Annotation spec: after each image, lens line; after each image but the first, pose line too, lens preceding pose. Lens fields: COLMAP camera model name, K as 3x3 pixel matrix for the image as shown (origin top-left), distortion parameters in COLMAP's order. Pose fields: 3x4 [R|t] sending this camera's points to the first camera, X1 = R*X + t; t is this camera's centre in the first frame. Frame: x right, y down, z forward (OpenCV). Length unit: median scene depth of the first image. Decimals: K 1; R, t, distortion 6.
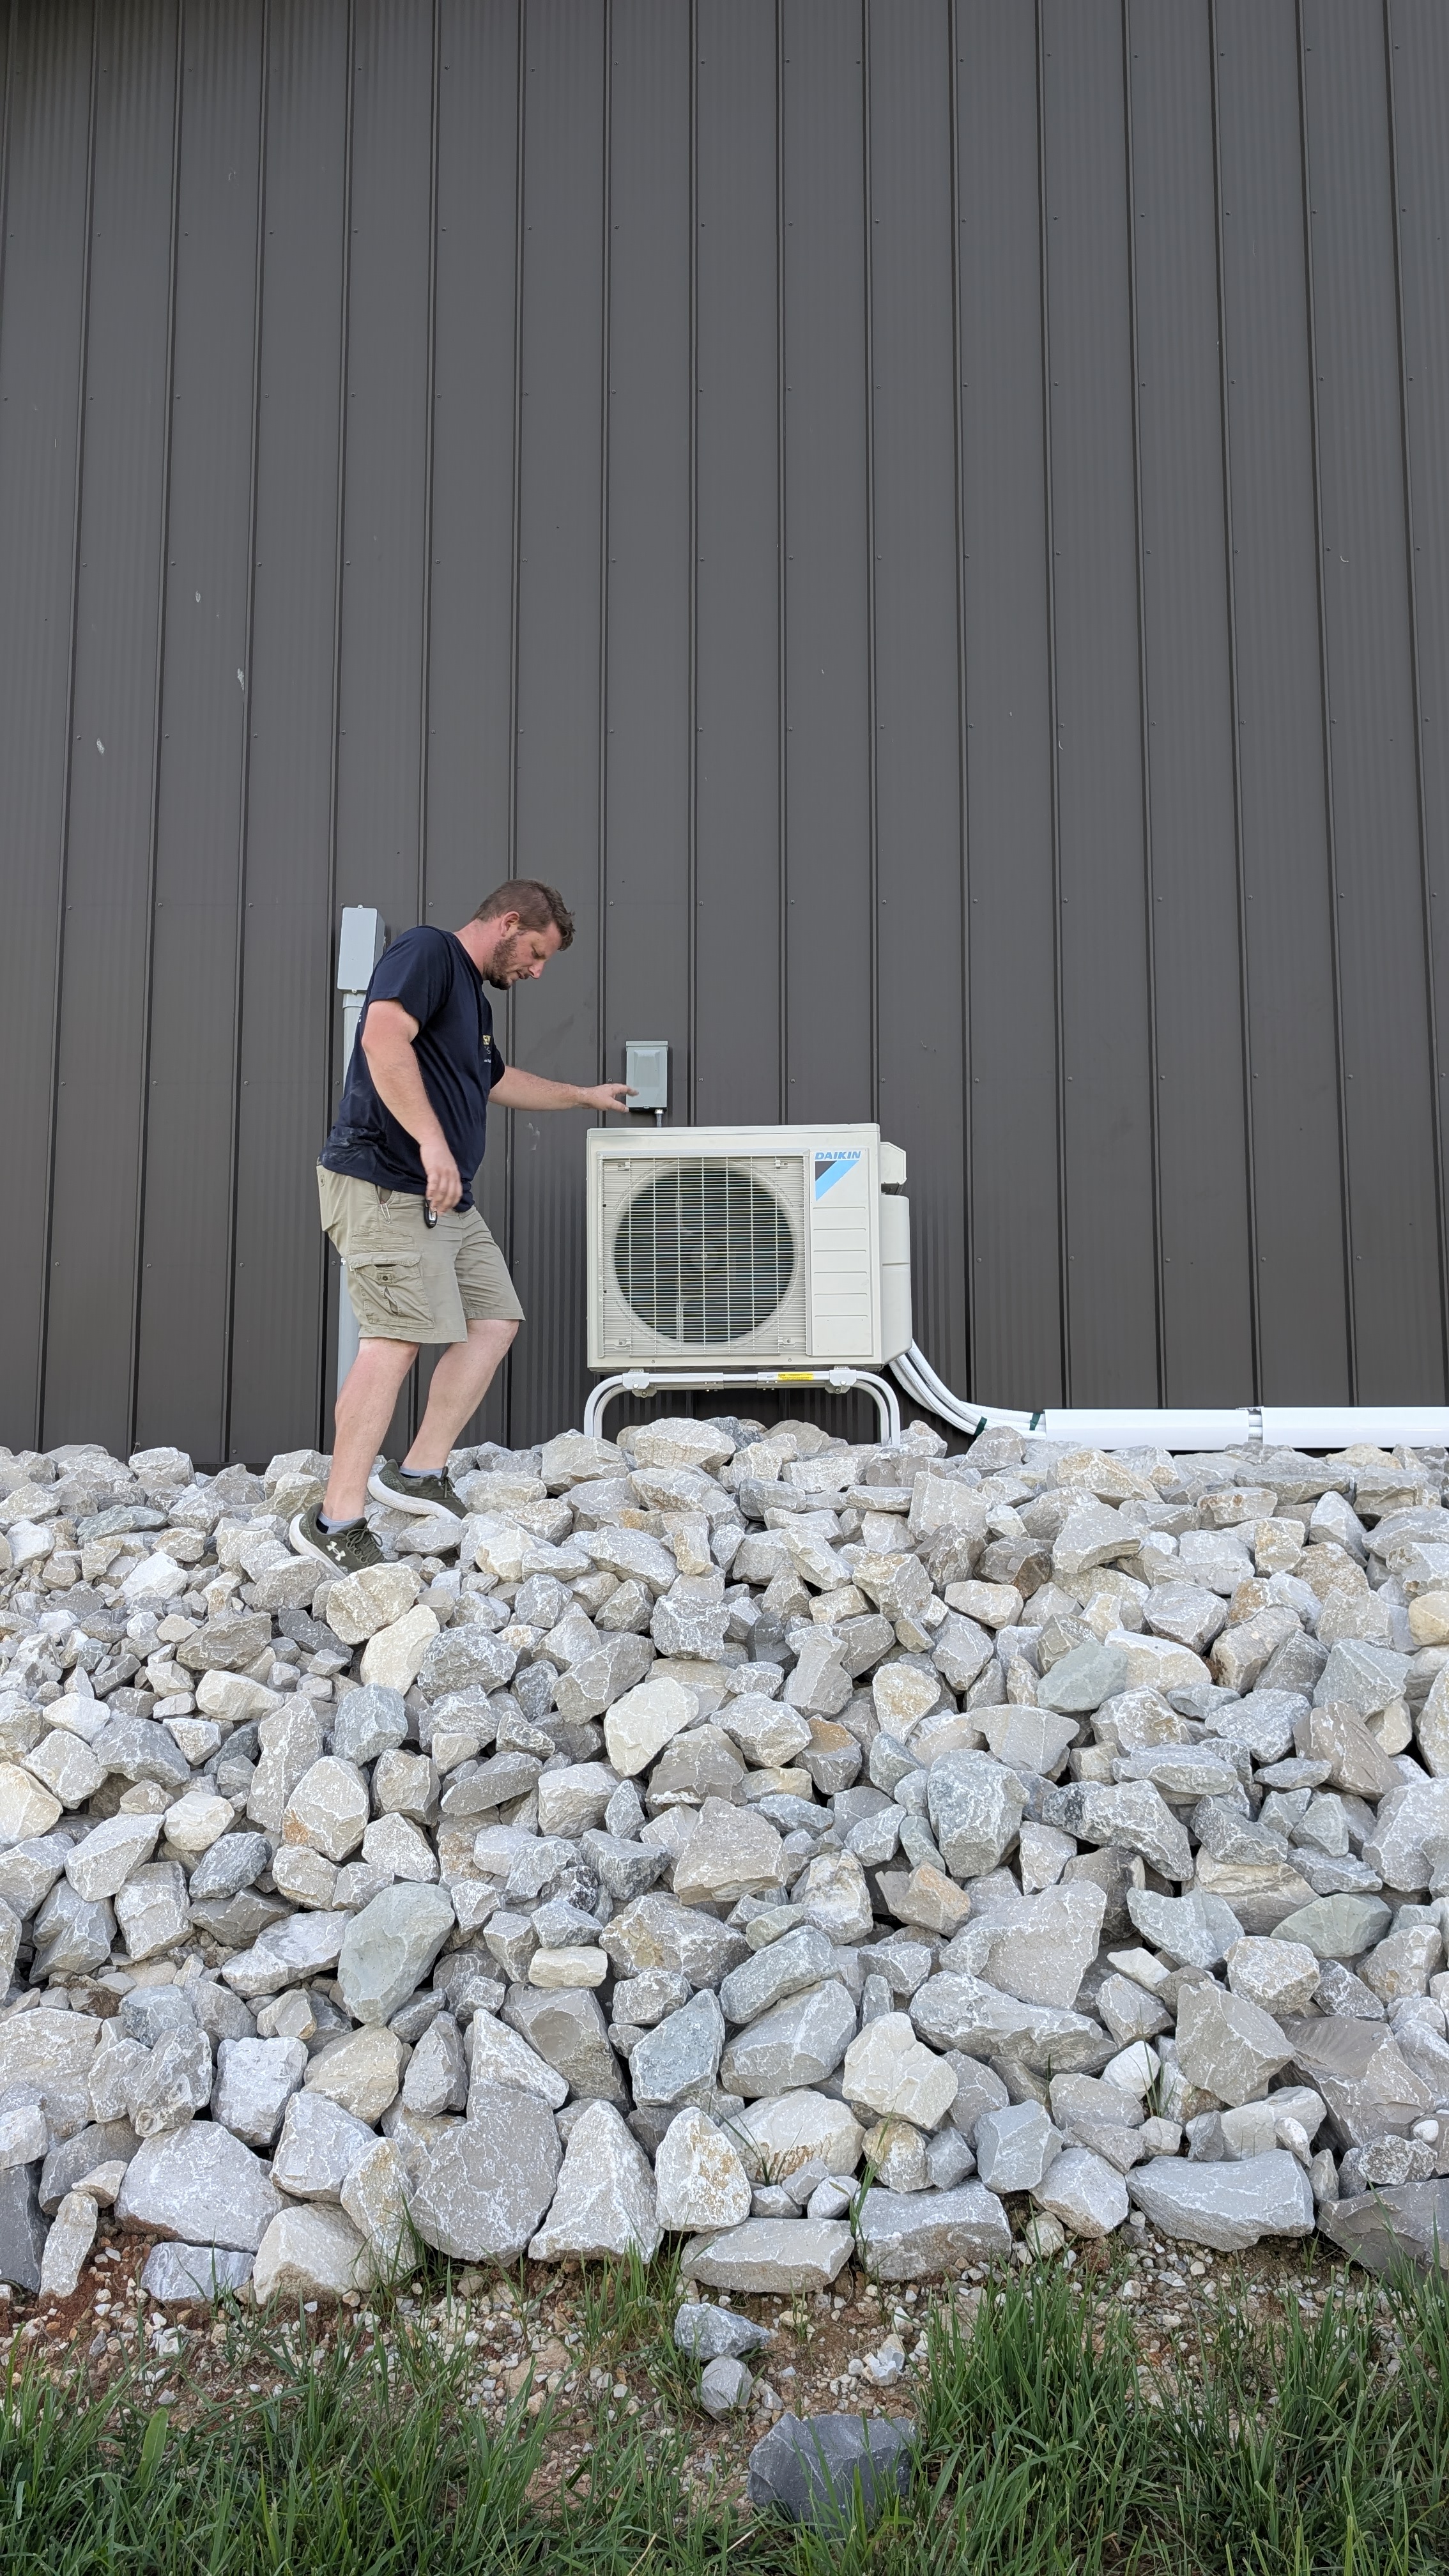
lens RADIAL K [[1851.8, 0, 709.9], [0, 1851.8, 1297.7], [0, 0, 1]] dist [0.026842, -0.030555]
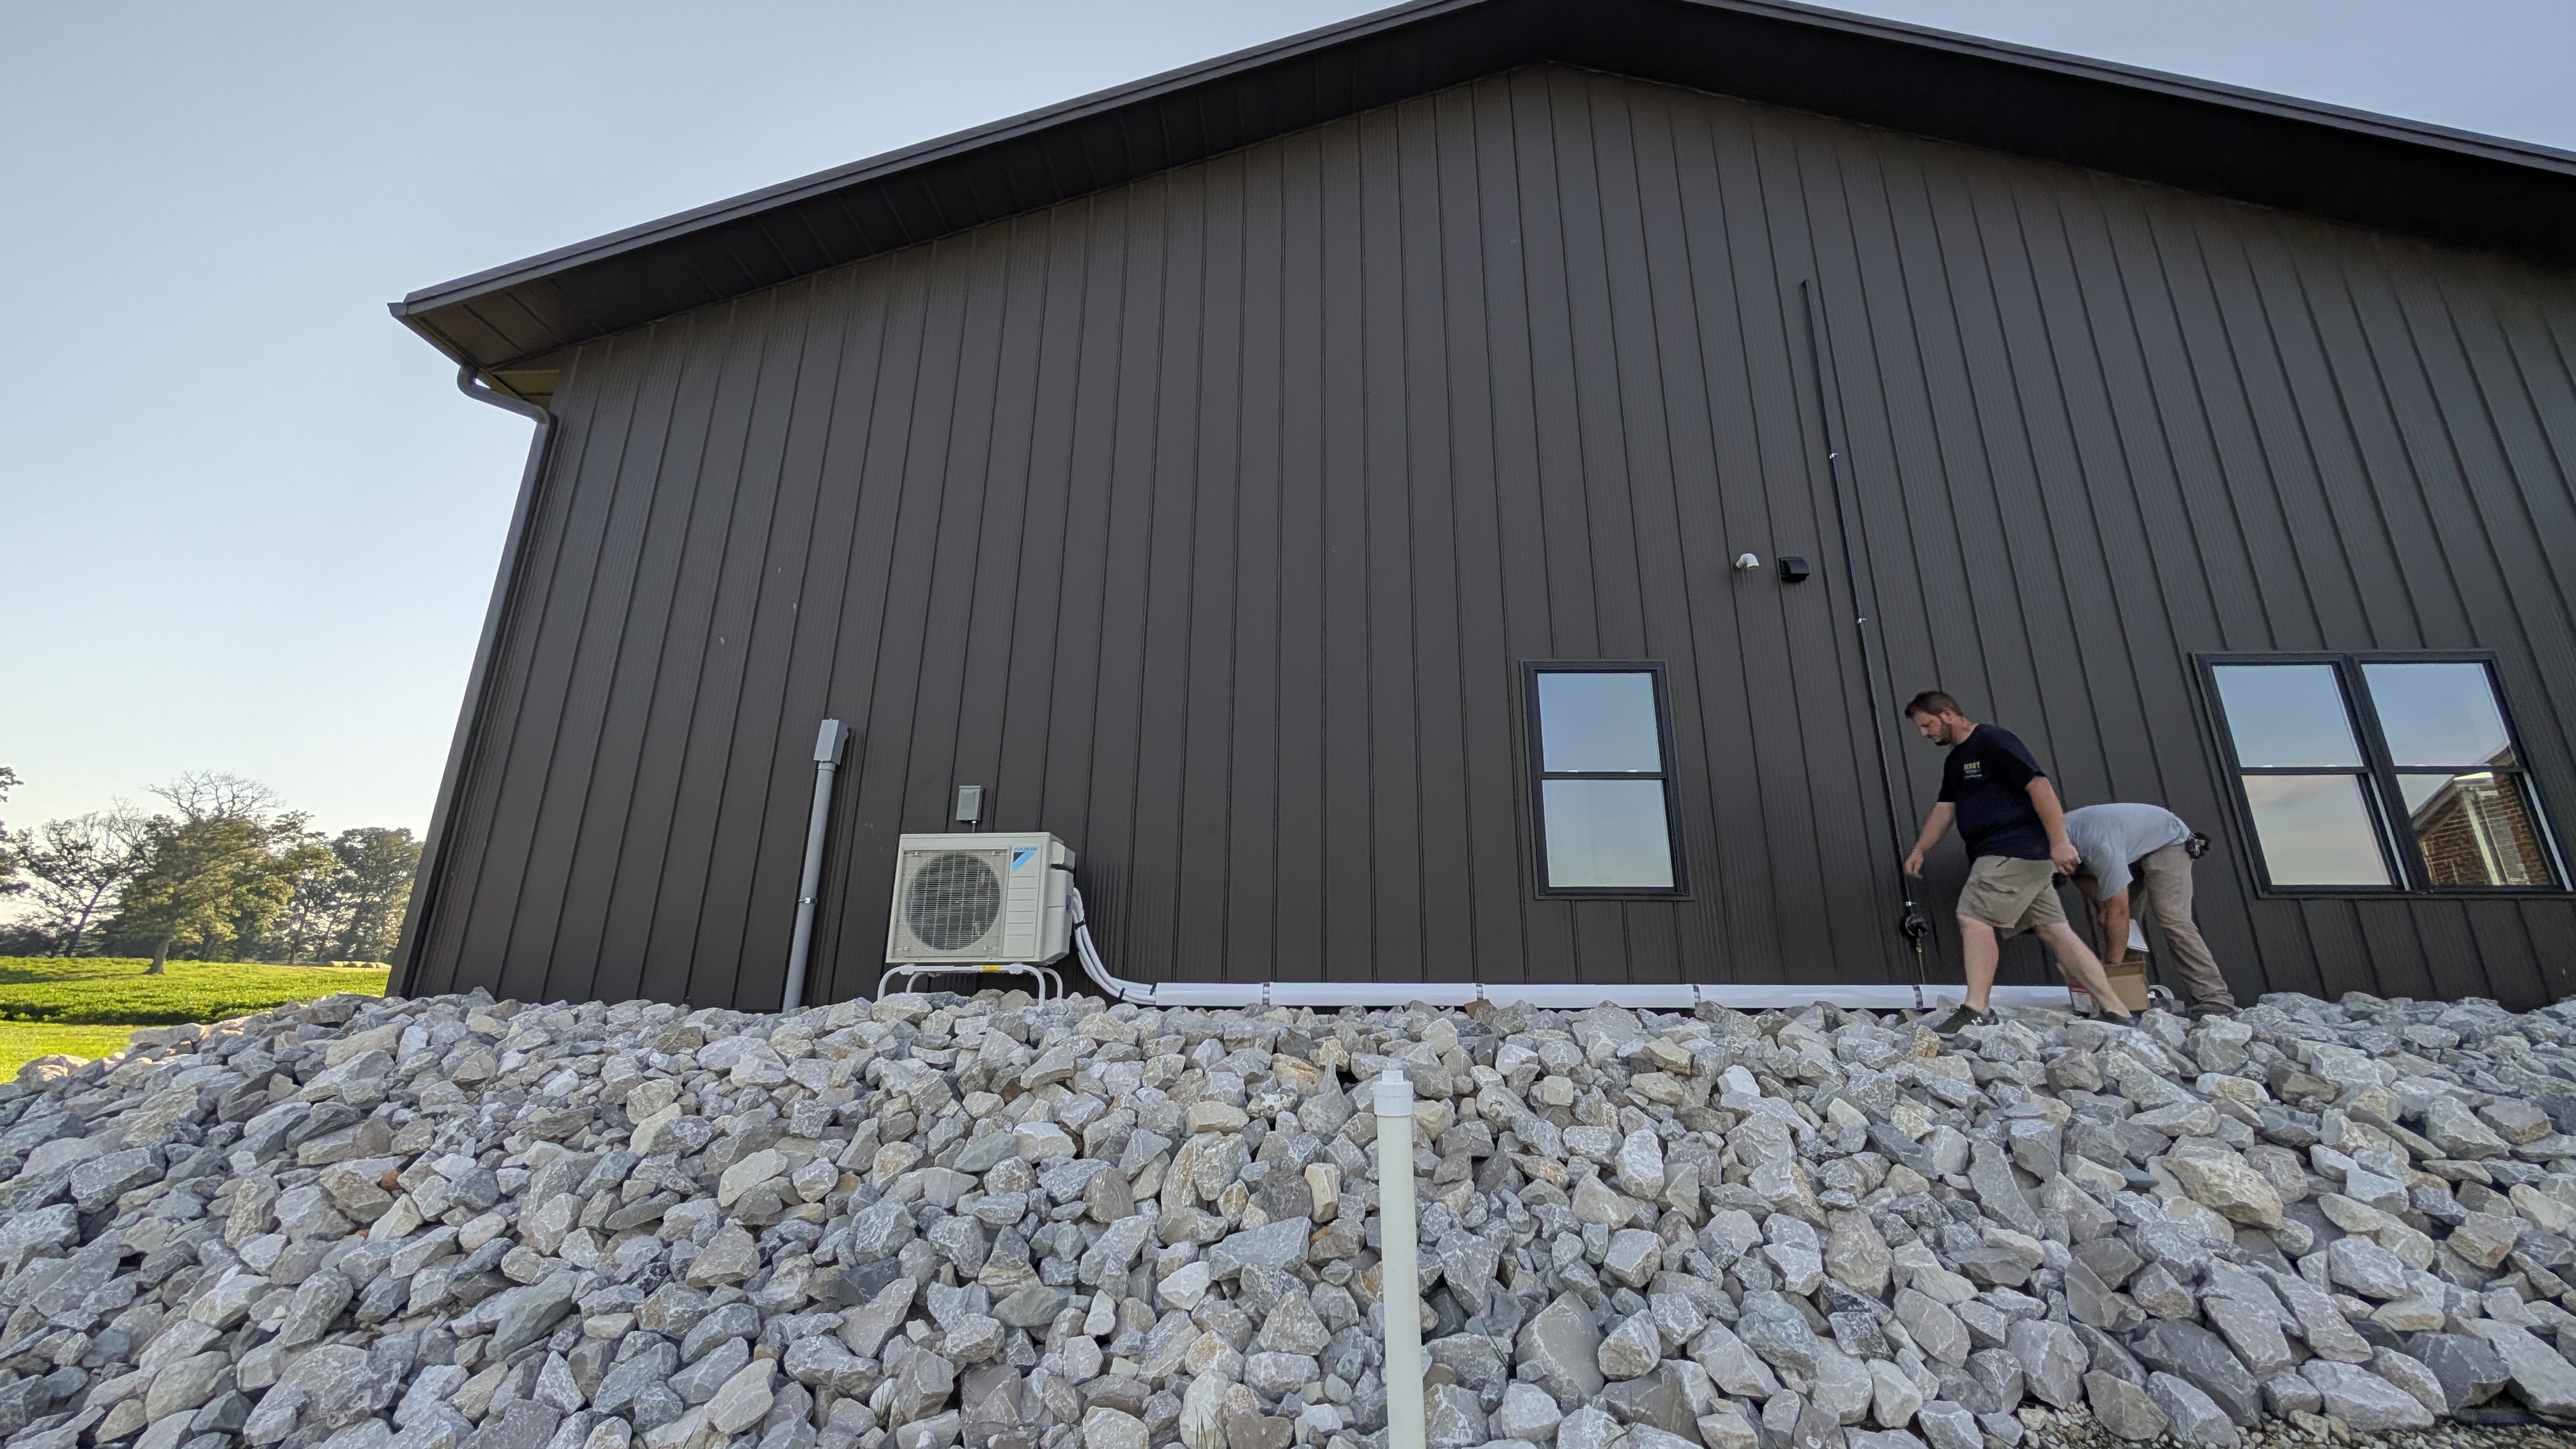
lens RADIAL K [[963.4, 0, 1280.0], [0, 963.4, 720.1], [0, 0, 1]] dist [0.001716, 0.000020]
pose [[0.999583, -0.001034, -0.028847, 0.561228], [-0.004041, 0.984503, -0.175323, -0.053008], [0.028581, 0.175367, 0.984088, -0.005392]]
